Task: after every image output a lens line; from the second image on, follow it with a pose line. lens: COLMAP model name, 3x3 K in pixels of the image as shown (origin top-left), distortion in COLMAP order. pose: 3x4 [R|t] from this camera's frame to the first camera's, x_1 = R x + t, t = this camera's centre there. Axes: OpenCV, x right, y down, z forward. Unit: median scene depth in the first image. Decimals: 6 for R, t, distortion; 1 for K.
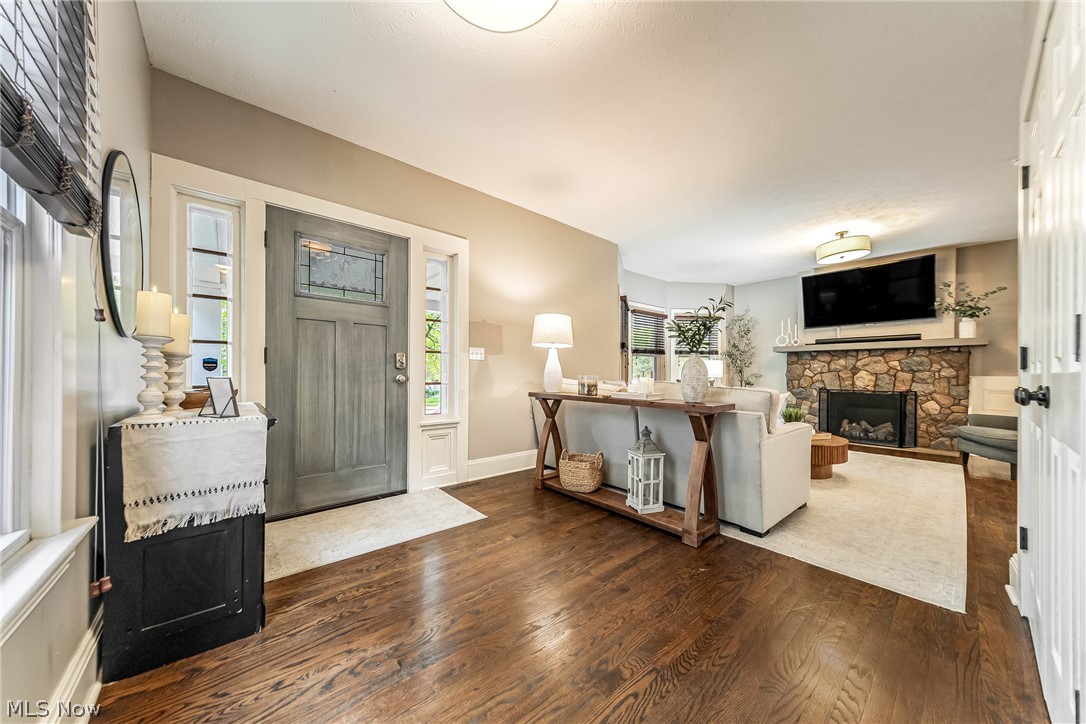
lens RADIAL K [[372.7, 0, 546.0], [0, 372.7, 377.3], [0, 0, 1]] dist [0.000058, 0.000107]
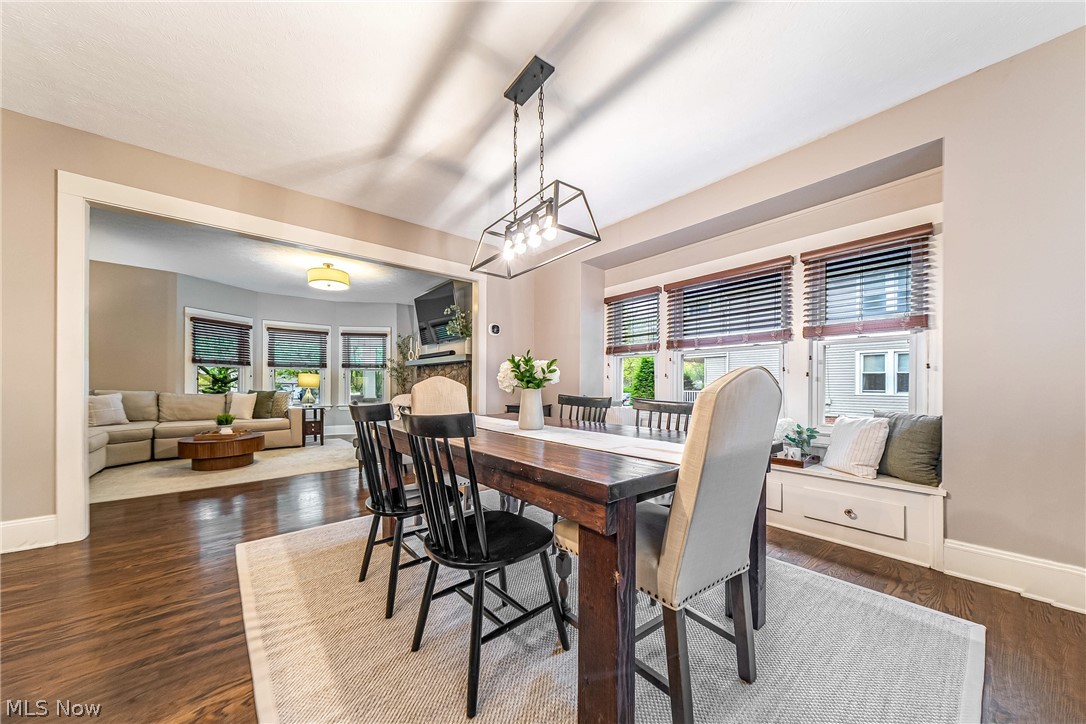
lens RADIAL K [[372.7, 0, 550.6], [0, 372.7, 386.8], [0, 0, 1]] dist [0.000058, 0.000107]
pose [[0.999898, 0.001971, -0.014157, 2.193631], [-0.002115, 0.999946, -0.010148, 0.011549], [0.014137, 0.010176, 0.999848, -0.227545]]
